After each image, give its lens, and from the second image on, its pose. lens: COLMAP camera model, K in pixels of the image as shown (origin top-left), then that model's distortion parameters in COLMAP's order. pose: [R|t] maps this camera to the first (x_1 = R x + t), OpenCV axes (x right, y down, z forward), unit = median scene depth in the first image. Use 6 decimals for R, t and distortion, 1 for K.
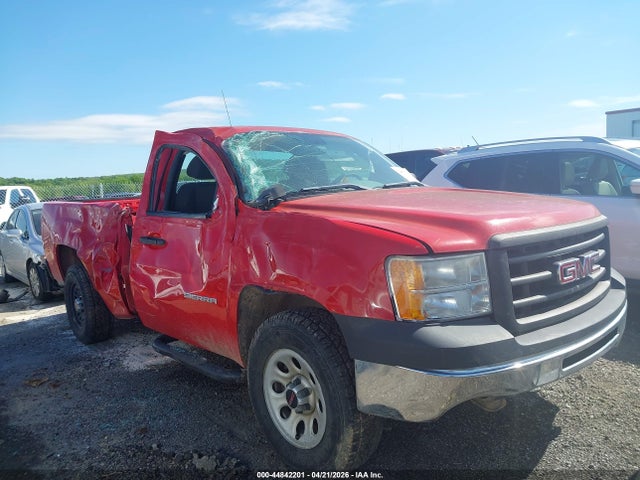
lens RADIAL K [[503.1, 0, 319.3], [0, 503.1, 237.8], [0, 0, 1]] dist [0.014407, -0.019730]
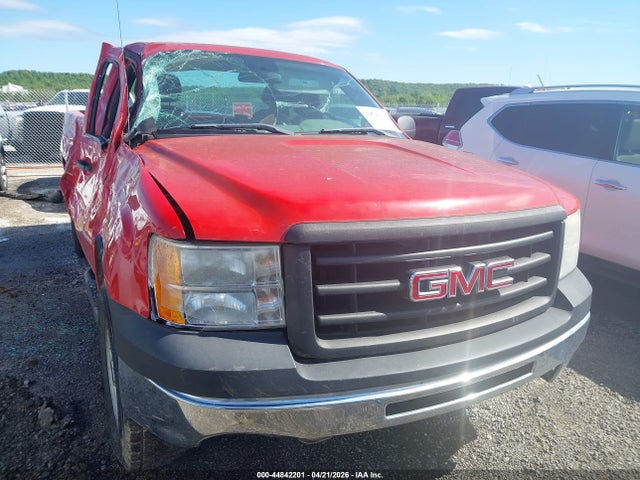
lens RADIAL K [[503.1, 0, 321.5], [0, 503.1, 237.8], [0, 0, 1]] dist [0.014407, -0.019730]
pose [[0.968890, 0.141597, -0.202986, 0.396651], [-0.110585, 0.981425, 0.156767, -0.075653], [0.221413, -0.129442, 0.966551, 0.243058]]
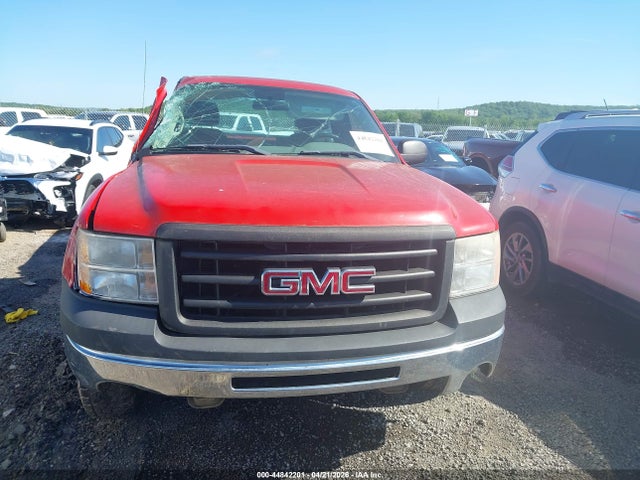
lens RADIAL K [[503.1, 0, 321.2], [0, 503.1, 237.7], [0, 0, 1]] dist [0.014407, -0.019730]
pose [[0.869228, 0.194348, -0.454612, 0.757489], [-0.141040, 0.978765, 0.148754, -0.114782], [0.473868, -0.065182, 0.878180, 0.253311]]
